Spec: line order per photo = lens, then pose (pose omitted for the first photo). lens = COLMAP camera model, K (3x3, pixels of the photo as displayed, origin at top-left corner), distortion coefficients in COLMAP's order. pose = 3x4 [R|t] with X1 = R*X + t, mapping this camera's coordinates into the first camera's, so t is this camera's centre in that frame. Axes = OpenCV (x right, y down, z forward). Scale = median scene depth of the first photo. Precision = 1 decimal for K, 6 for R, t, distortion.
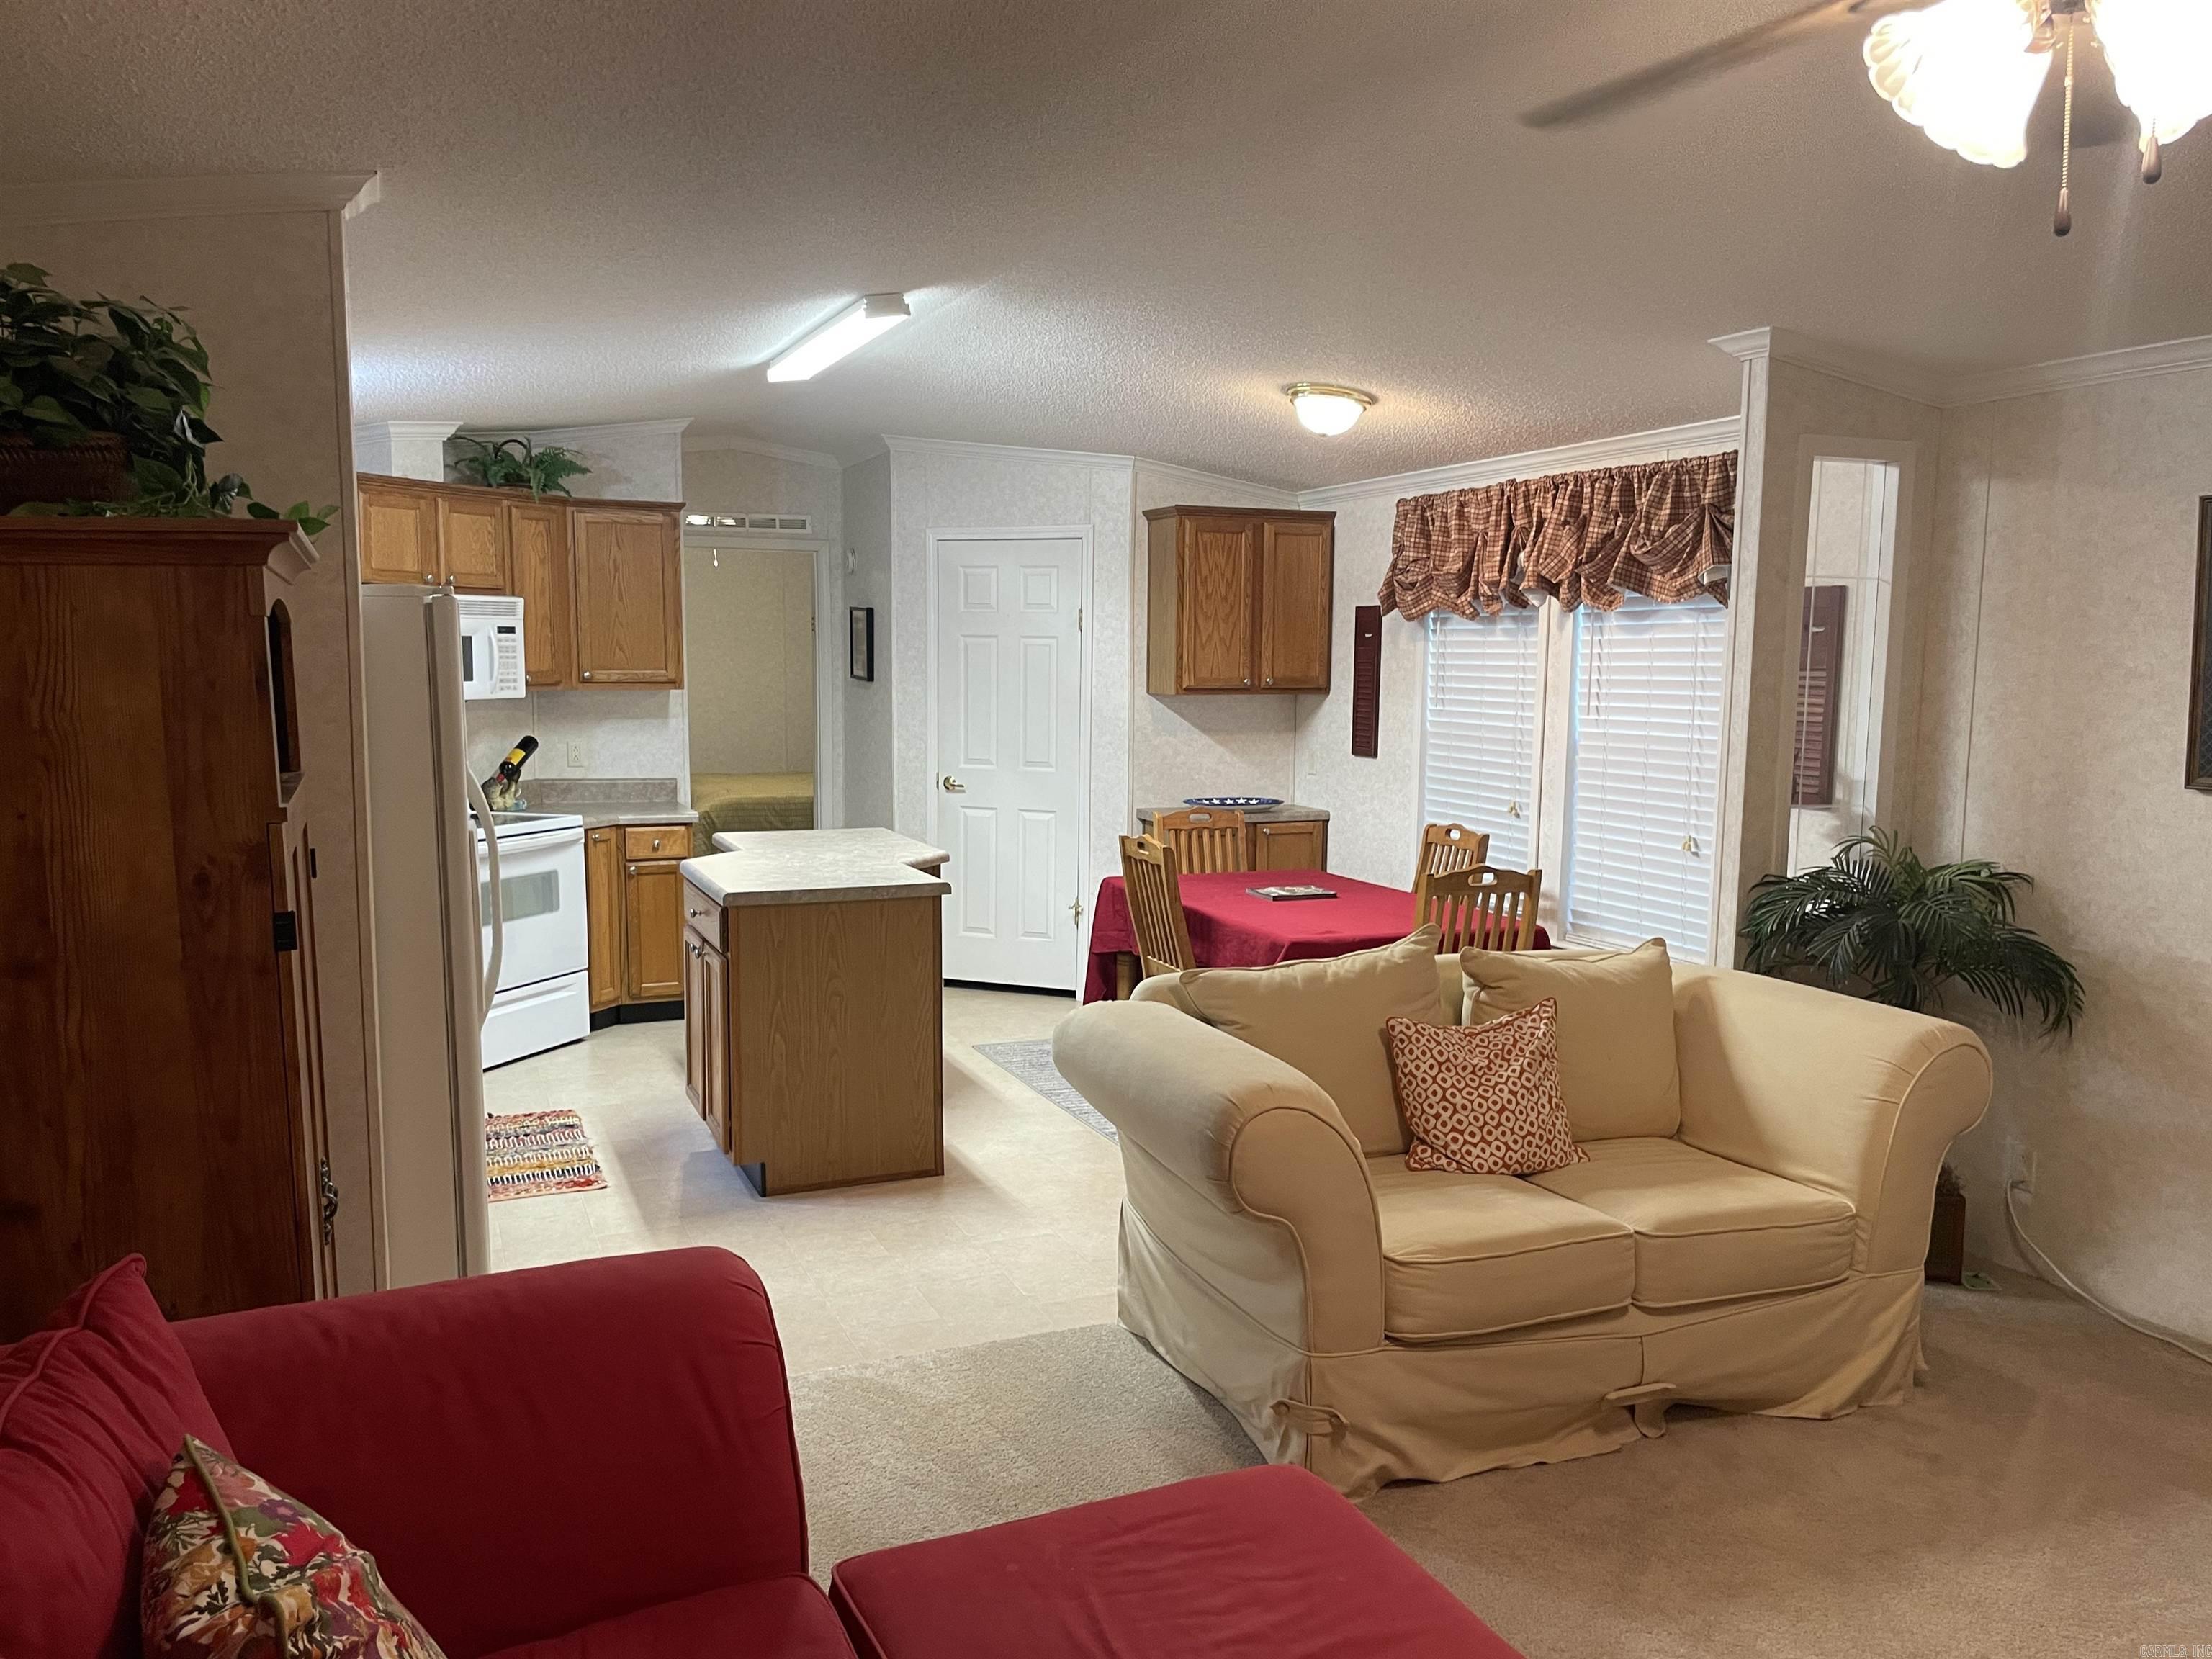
lens RADIAL K [[1697.6, 0, 1113.8], [0, 1697.6, 839.6], [0, 0, 1]] dist [0.115727, -0.166861]
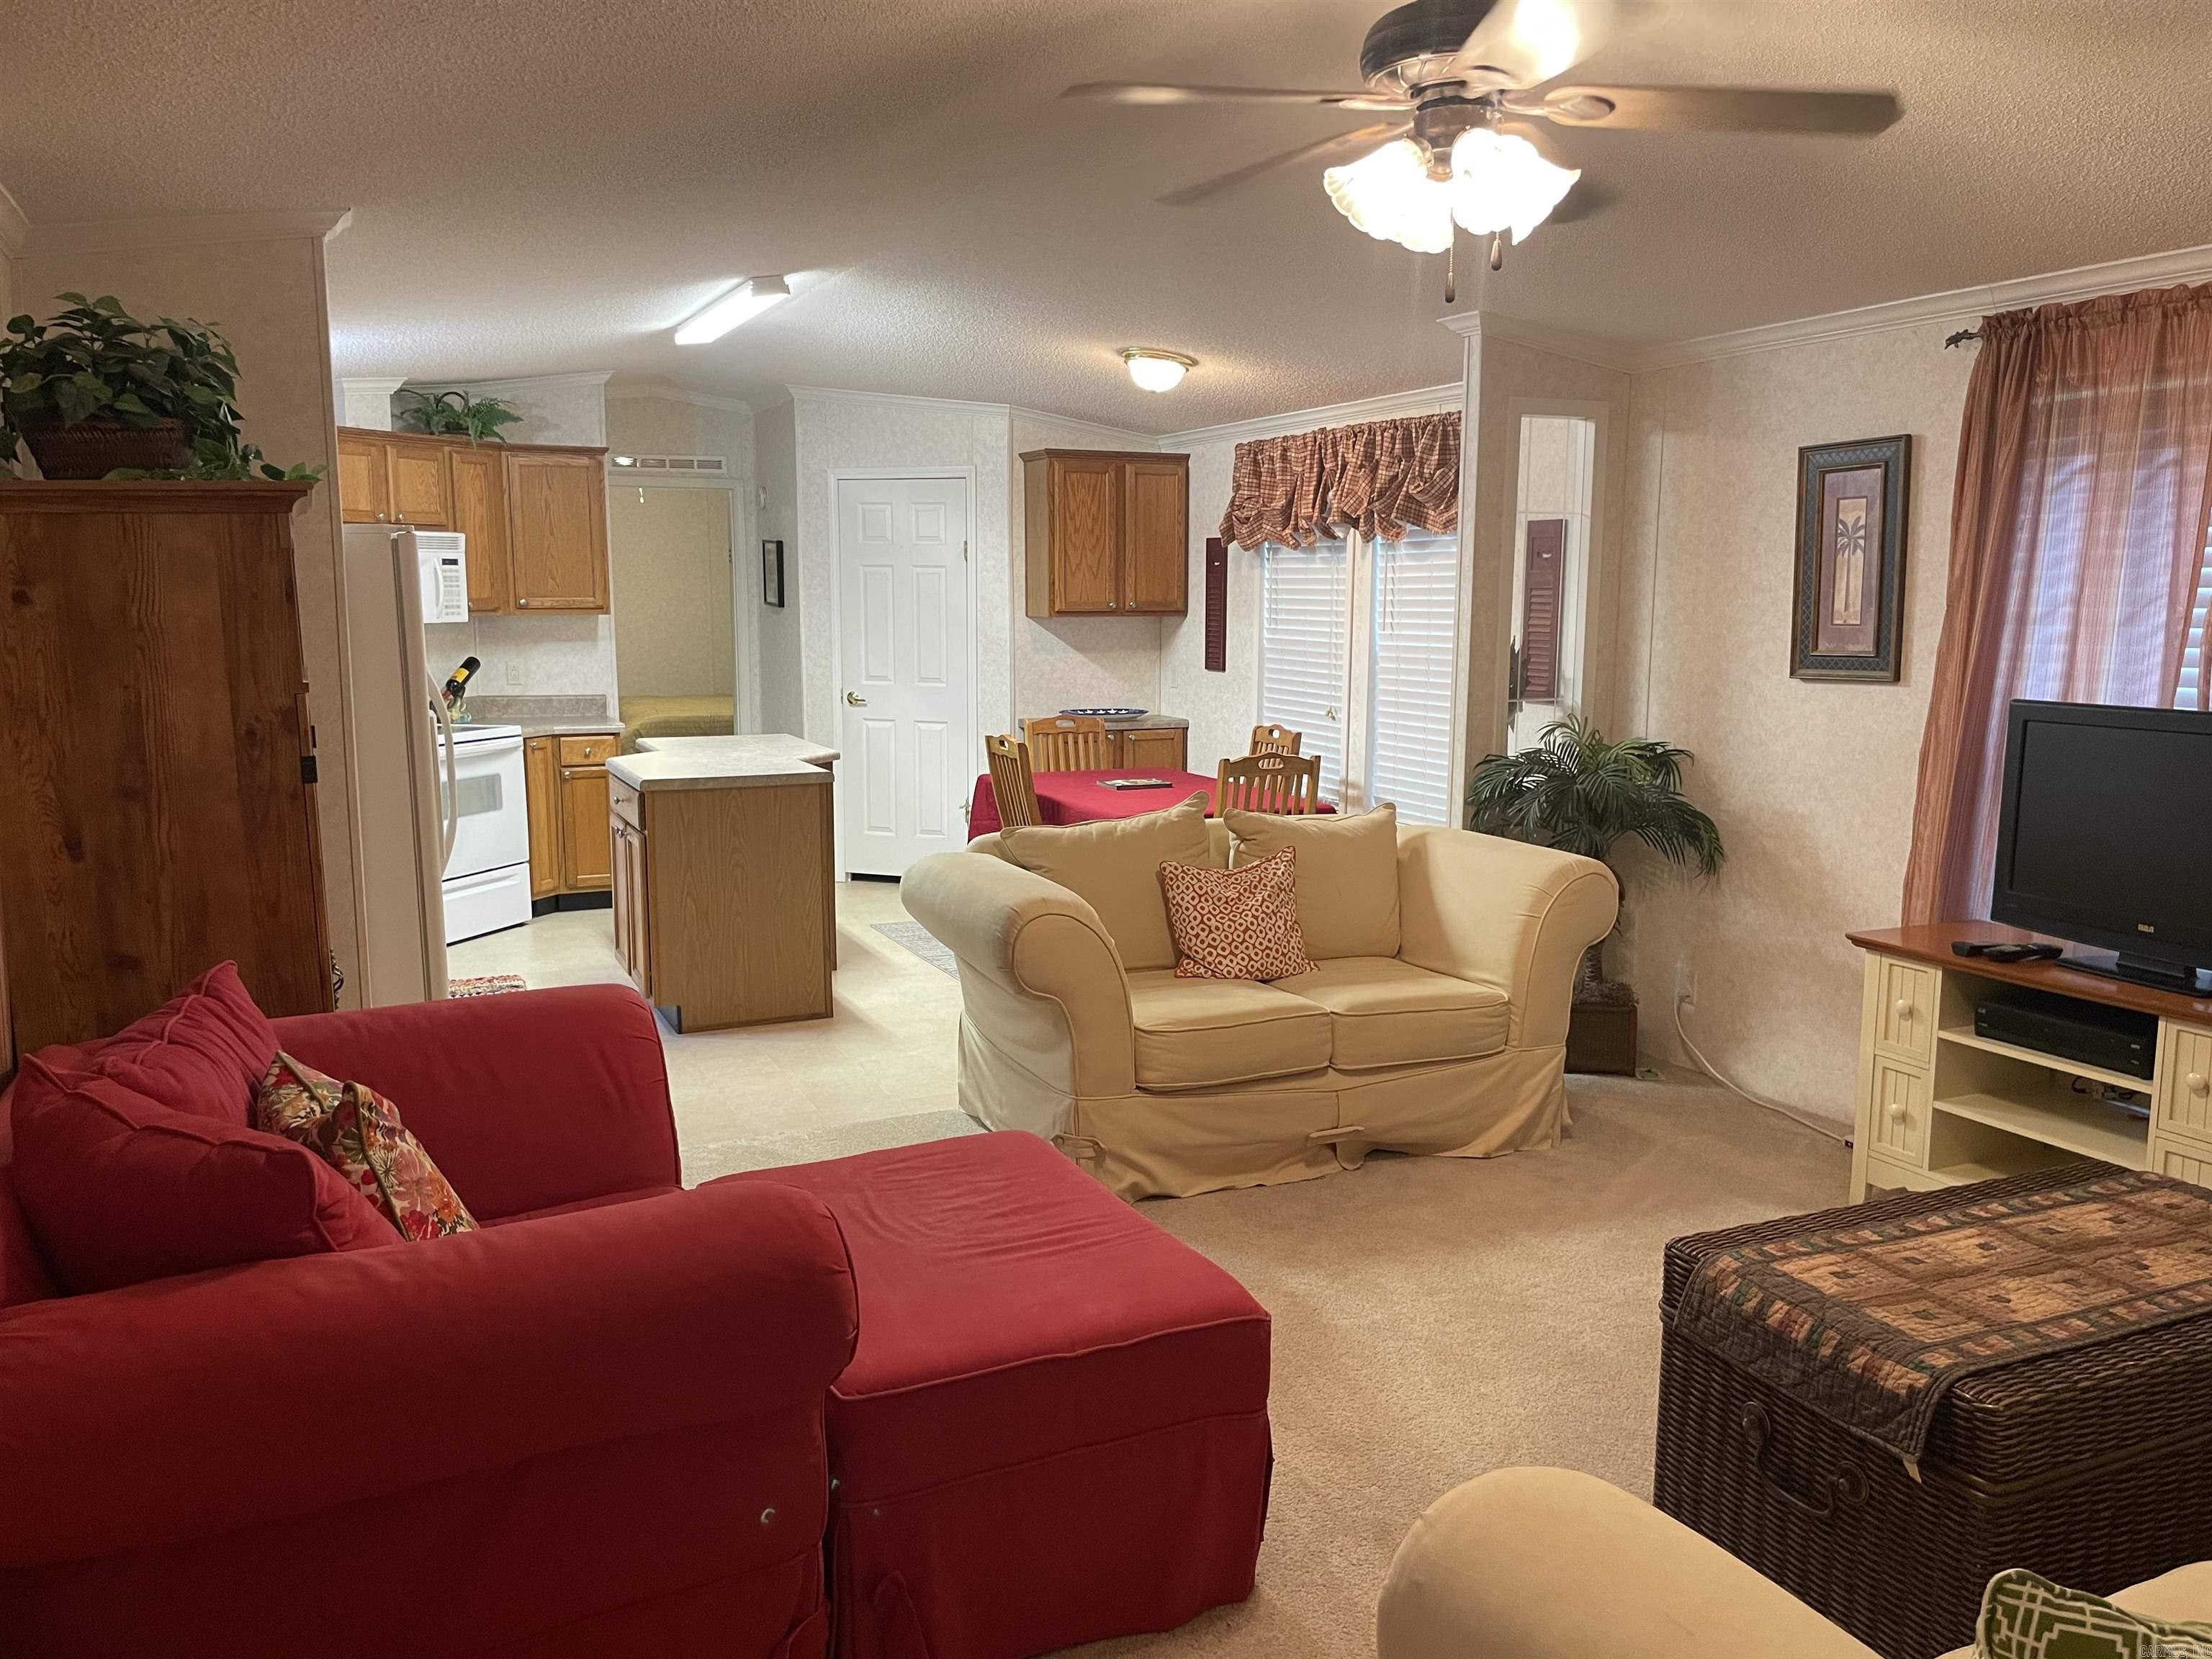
lens RADIAL K [[1699.4, 0, 1111.6], [0, 1699.4, 819.9], [0, 0, 1]] dist [0.114263, -0.169615]
pose [[0.999550, -0.010263, 0.028183, 0.060767], [0.009484, 0.999573, 0.027632, 0.025927], [-0.028454, -0.027352, 0.999221, -0.189776]]
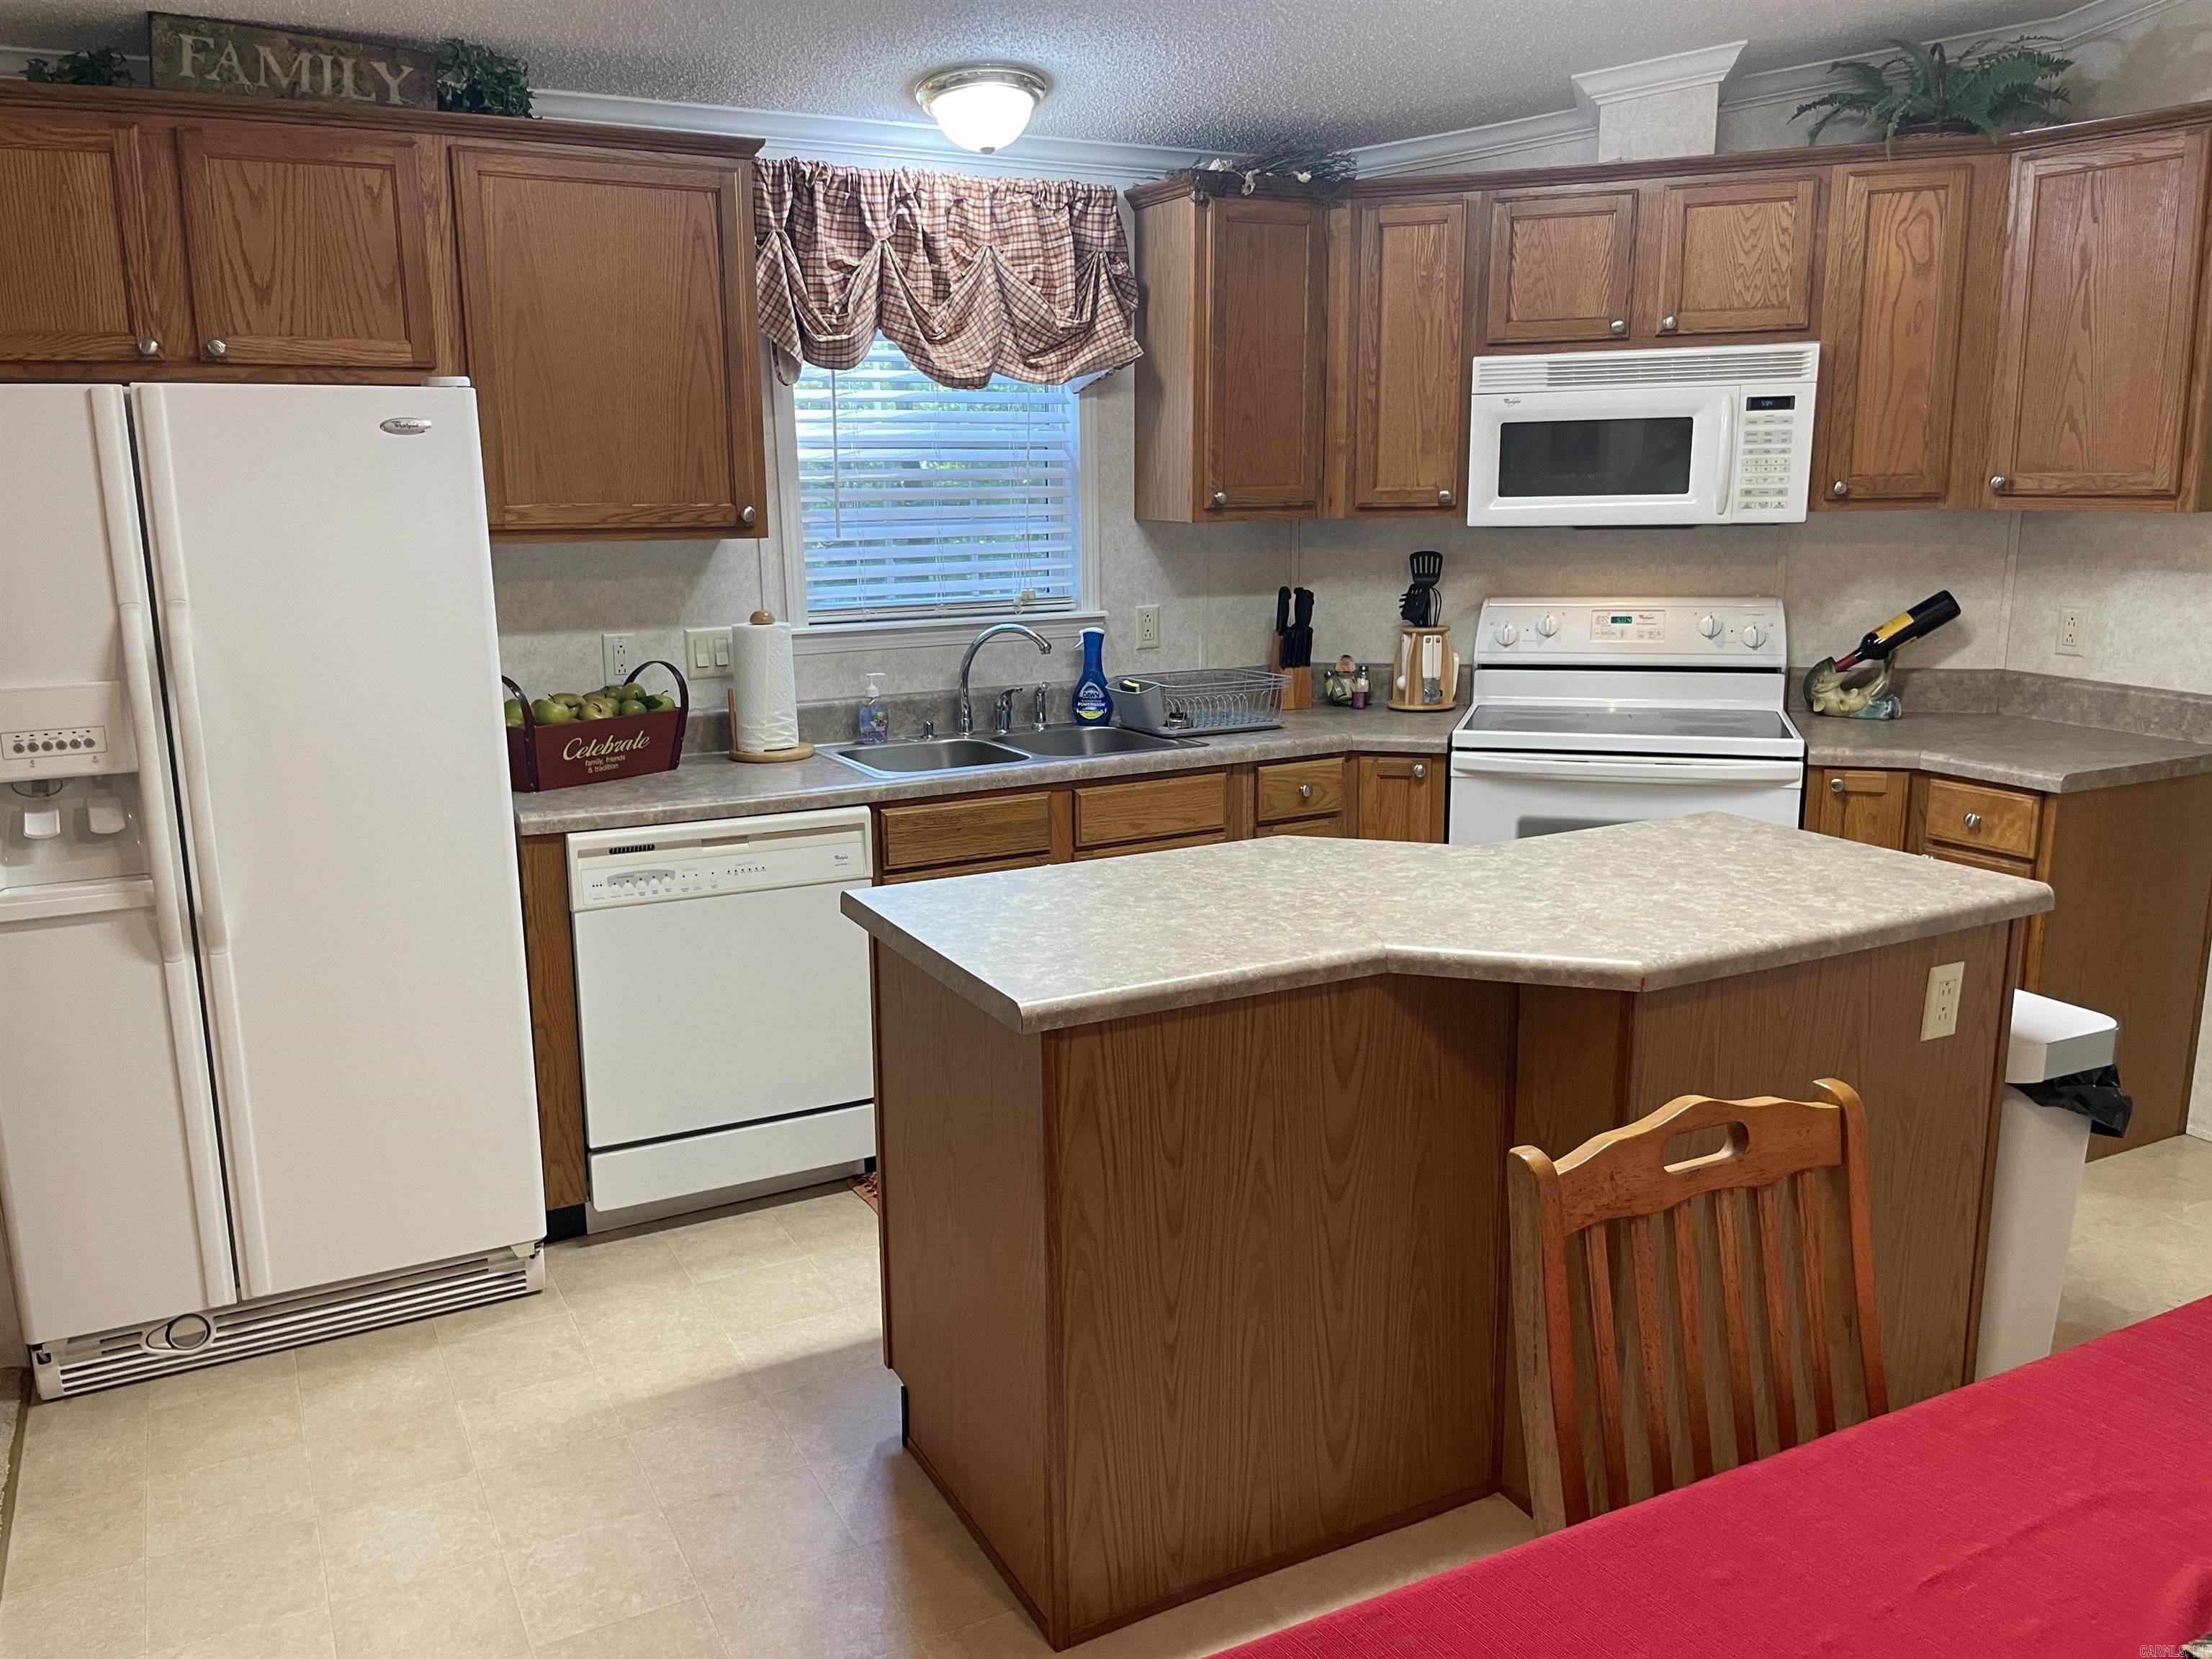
lens RADIAL K [[1697.6, 0, 1113.8], [0, 1697.6, 839.6], [0, 0, 1]] dist [0.115727, -0.166861]
pose [[0.080139, 0.208420, -0.974751, 0.284026], [-0.096354, 0.974936, 0.200538, -0.093423], [0.992116, 0.077851, 0.098212, 0.929395]]
